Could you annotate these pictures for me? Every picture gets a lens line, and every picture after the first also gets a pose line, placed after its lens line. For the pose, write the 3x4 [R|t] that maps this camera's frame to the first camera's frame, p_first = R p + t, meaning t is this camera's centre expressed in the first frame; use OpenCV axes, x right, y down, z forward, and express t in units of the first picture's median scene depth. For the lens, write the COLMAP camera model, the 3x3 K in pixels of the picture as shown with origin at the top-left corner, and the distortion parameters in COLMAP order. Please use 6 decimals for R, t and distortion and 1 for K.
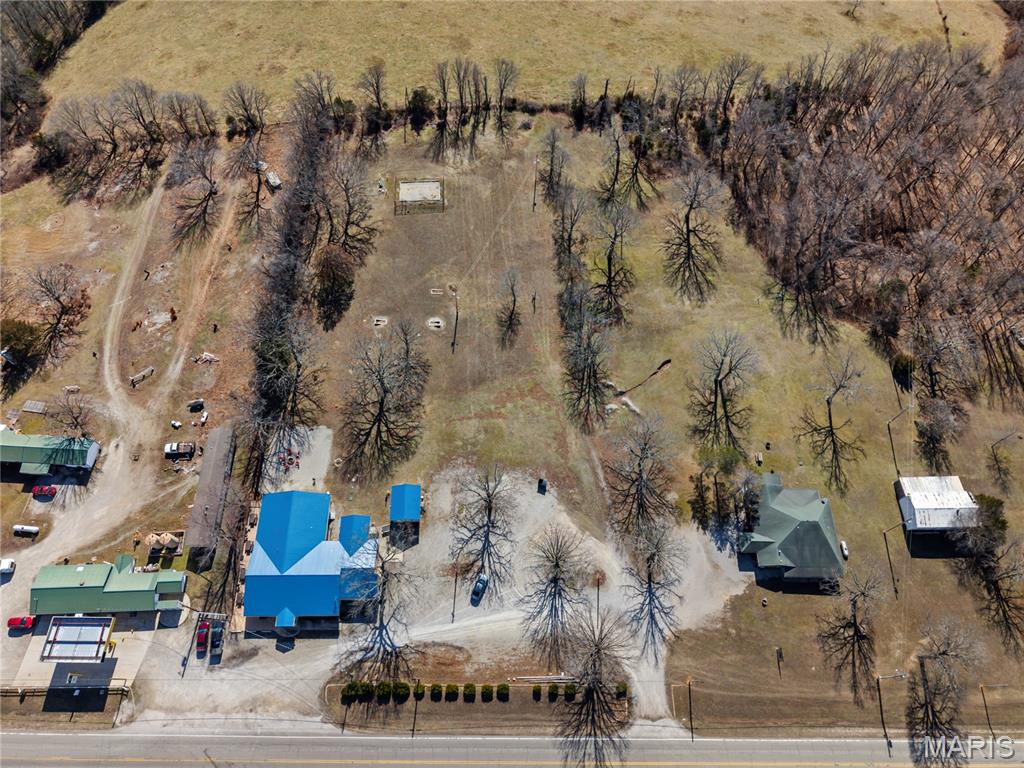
lens RADIAL K [[693.9, 0, 514.7], [0, 693.9, 381.0], [0, 0, 1]] dist [0.021070, -0.016181]
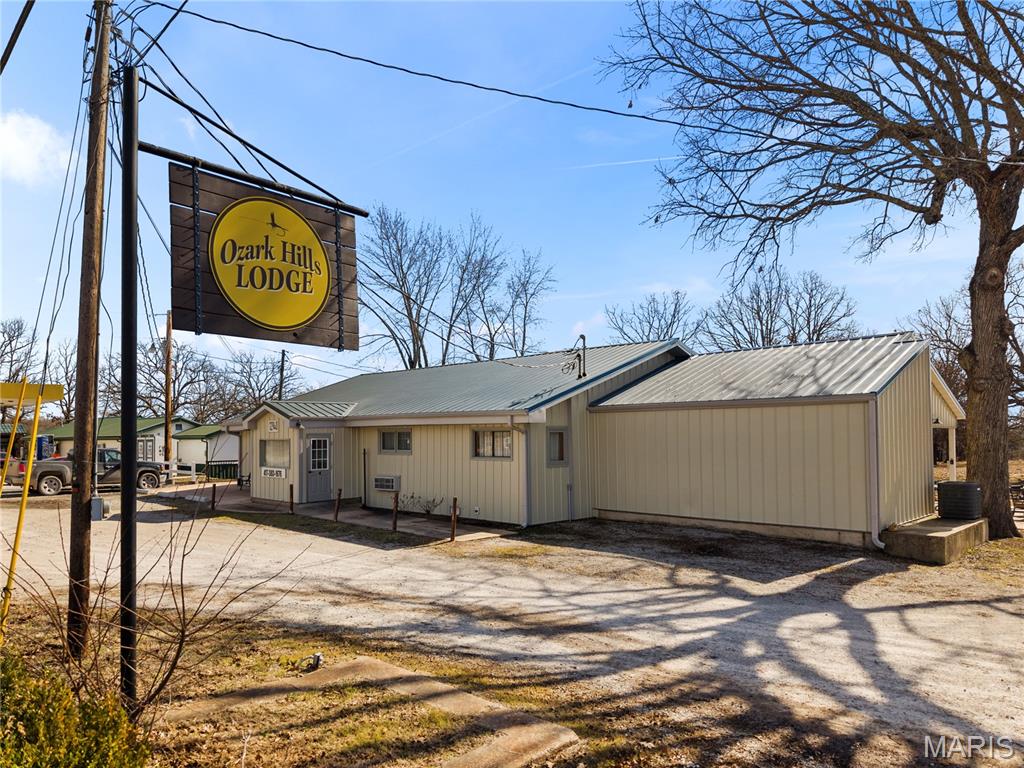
lens RADIAL K [[693.9, 0, 514.7], [0, 693.9, 381.0], [0, 0, 1]] dist [0.021070, -0.016181]
pose [[0.716565, -0.073988, -0.693585, -0.145344], [-0.624049, 0.376207, -0.684858, 0.386050], [0.311603, 0.923577, 0.223405, 0.873961]]
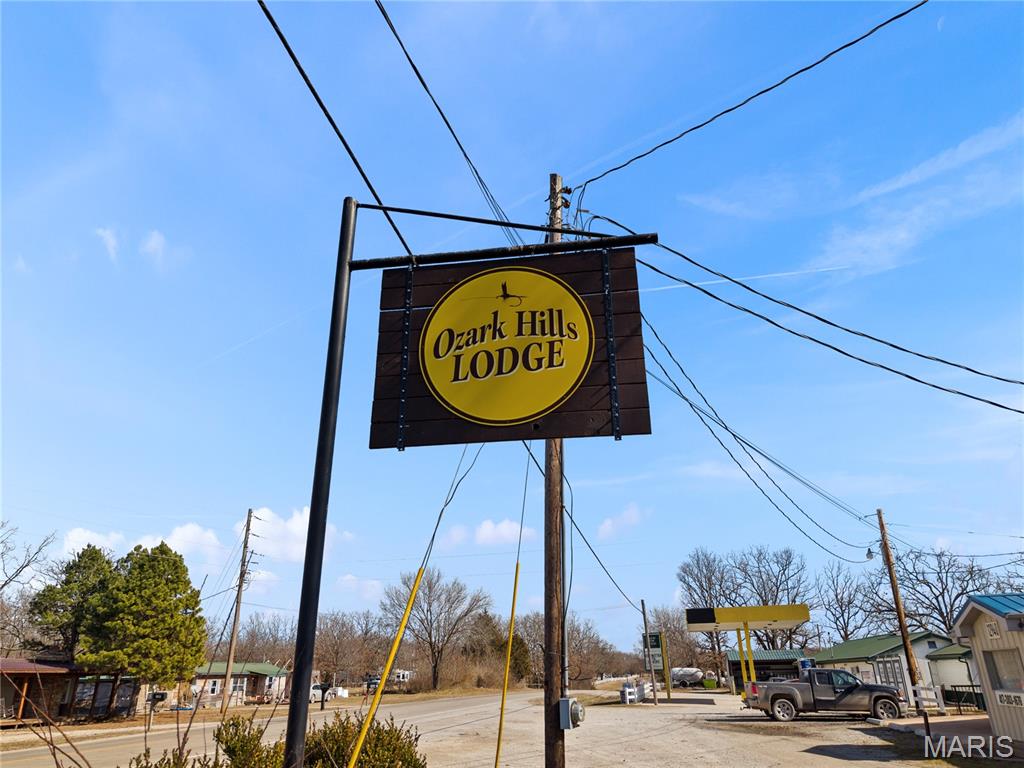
lens RADIAL K [[719.7, 0, 512.0], [0, 719.7, 384.0], [0, 0, 1]] dist [0.035885, -0.002246]
pose [[-0.175429, -0.374925, -0.910306, -0.155203], [-0.879088, 0.475917, -0.026601, 0.366235], [0.443203, 0.795572, -0.413081, 0.886569]]
